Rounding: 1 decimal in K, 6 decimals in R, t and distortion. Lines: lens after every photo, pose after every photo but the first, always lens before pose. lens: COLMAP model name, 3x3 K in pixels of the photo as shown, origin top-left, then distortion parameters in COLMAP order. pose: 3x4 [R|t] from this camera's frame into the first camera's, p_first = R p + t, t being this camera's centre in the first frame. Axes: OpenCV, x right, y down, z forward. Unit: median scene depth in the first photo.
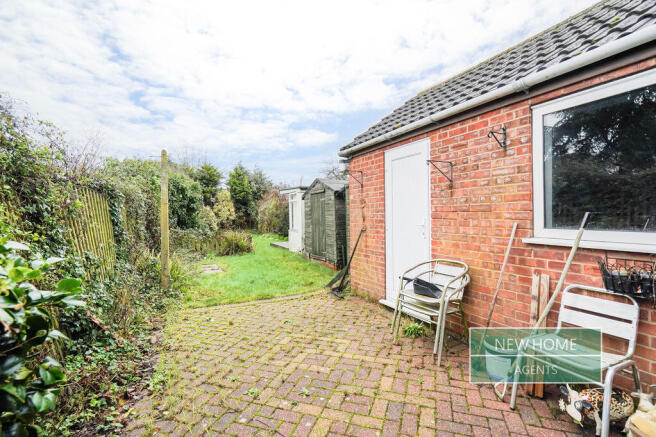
lens RADIAL K [[302.4, 0, 328.7], [0, 302.4, 219.4], [0, 0, 1]] dist [0.001565, 0.002310]
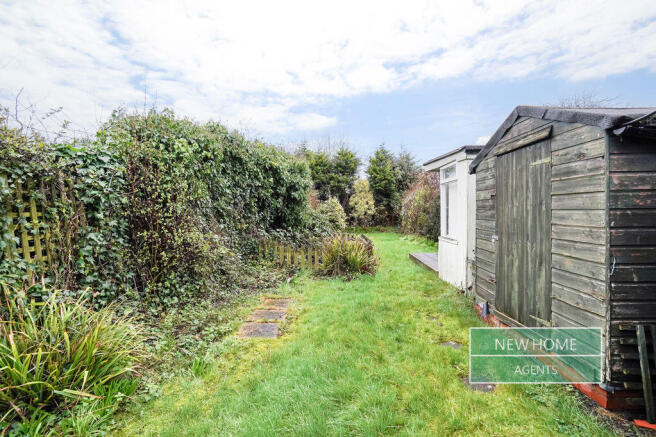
lens RADIAL K [[302.4, 0, 328.4], [0, 302.4, 219.3], [0, 0, 1]] dist [0.001565, 0.002310]
pose [[0.876177, 0.021025, -0.481530, -0.032439], [-0.012052, 0.999691, 0.021720, -0.003855], [0.481838, -0.013227, 0.876160, 0.303752]]
